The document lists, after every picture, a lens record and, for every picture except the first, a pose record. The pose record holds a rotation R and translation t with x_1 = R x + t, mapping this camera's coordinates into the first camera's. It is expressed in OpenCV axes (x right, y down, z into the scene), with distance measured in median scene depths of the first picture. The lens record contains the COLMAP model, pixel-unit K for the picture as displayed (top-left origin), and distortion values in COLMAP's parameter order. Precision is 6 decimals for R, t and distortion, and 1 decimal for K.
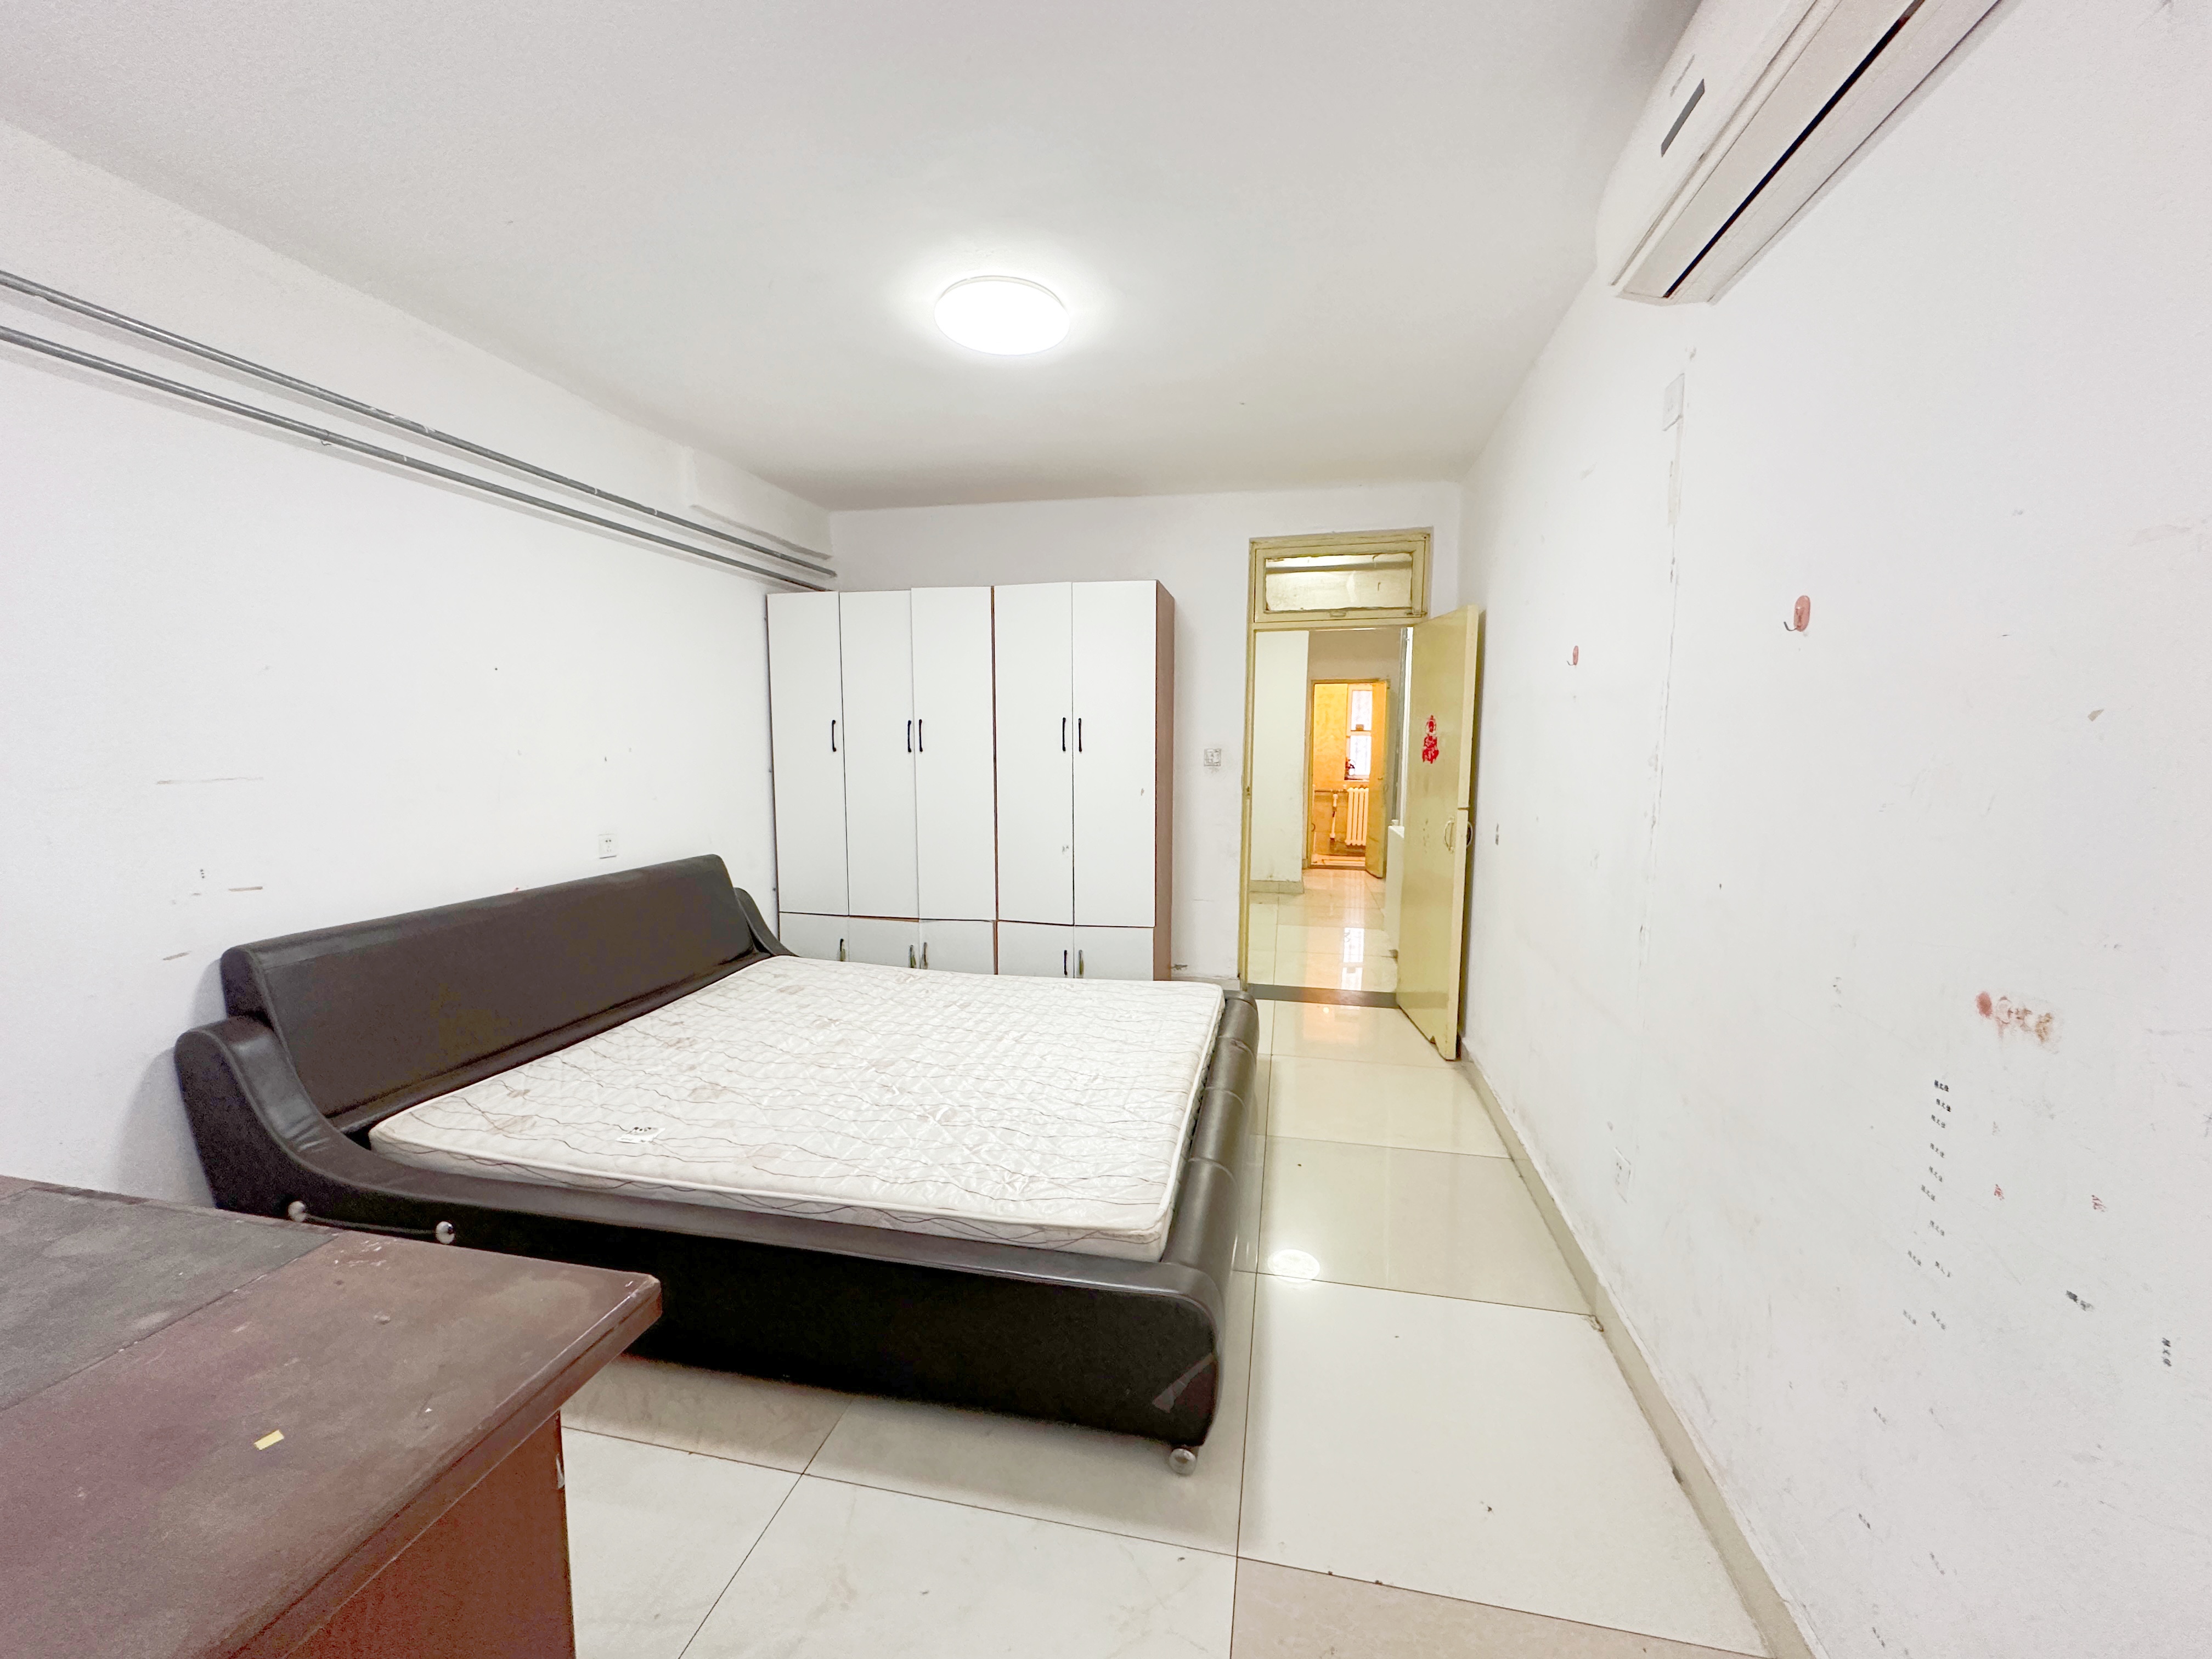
lens RADIAL K [[874.0, 0, 1107.1], [0, 874.0, 834.9], [0, 0, 1]] dist [-0.004091, 0.000271]
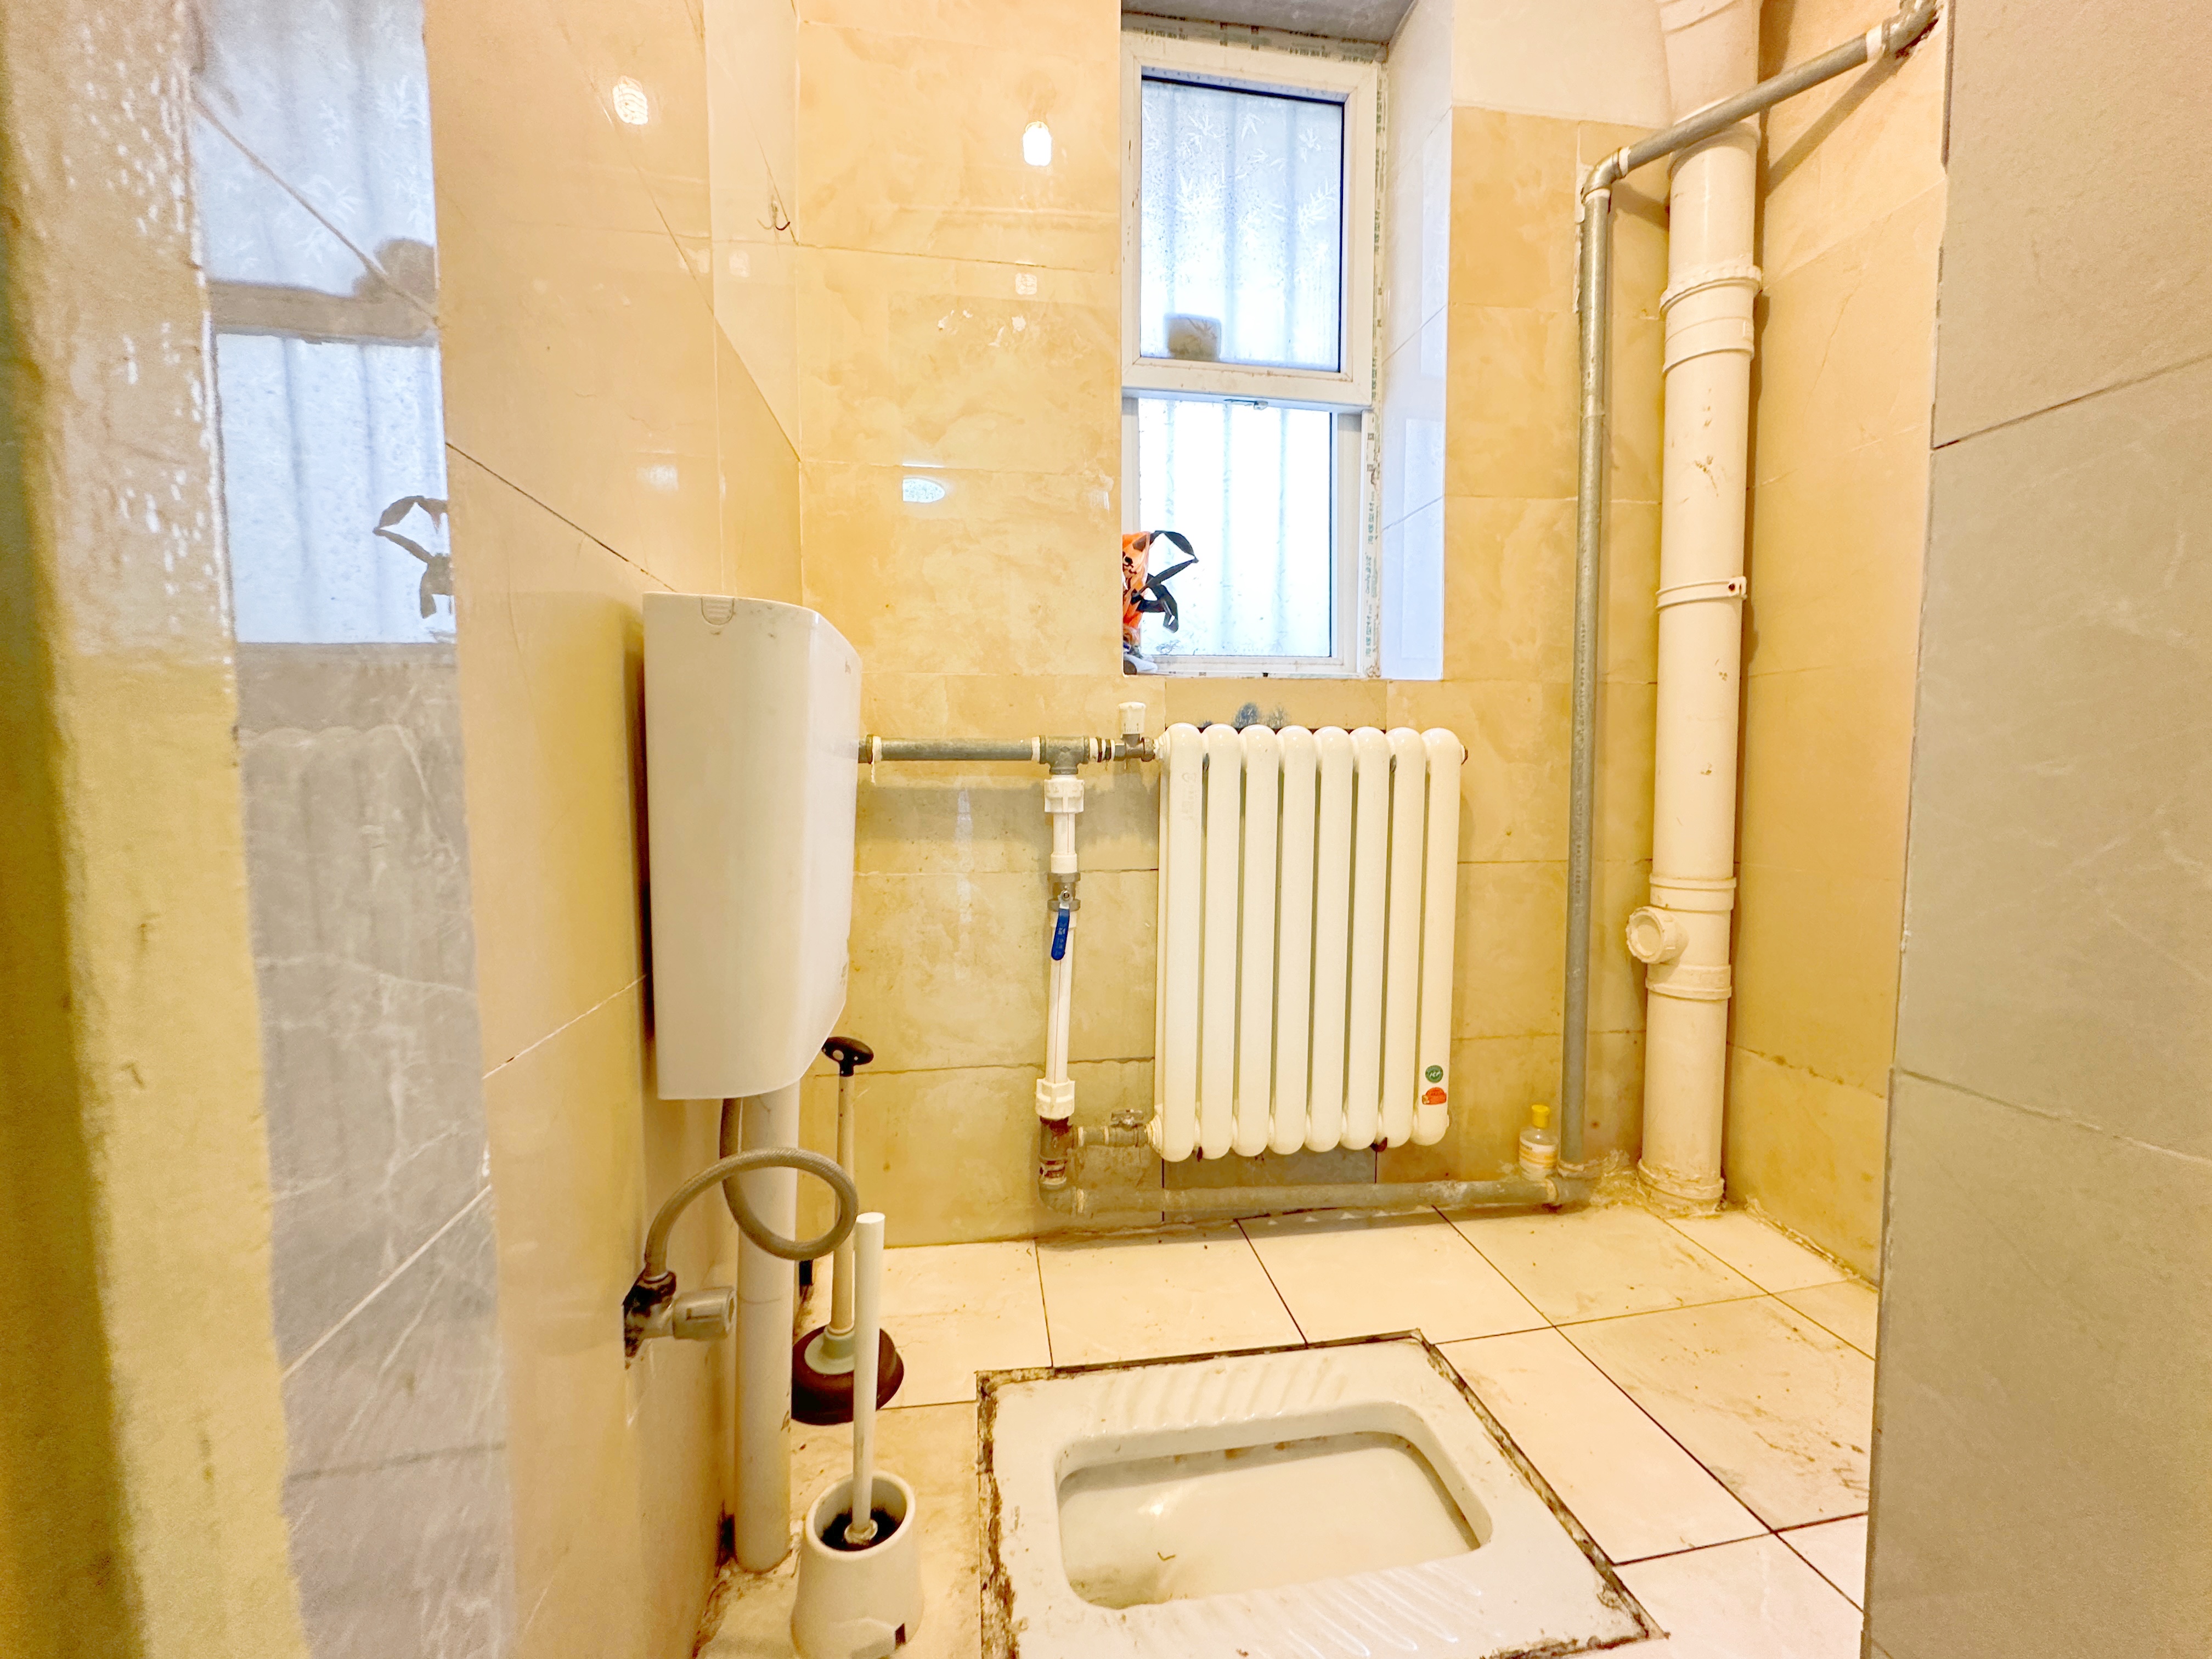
lens RADIAL K [[874.0, 0, 1108.7], [0, 874.0, 821.0], [0, 0, 1]] dist [-0.004091, 0.000271]
pose [[0.936050, -0.022537, 0.351144, 0.221974], [0.036356, 0.998800, -0.032809, -0.034816], [-0.349983, 0.043477, 0.935746, 0.876632]]
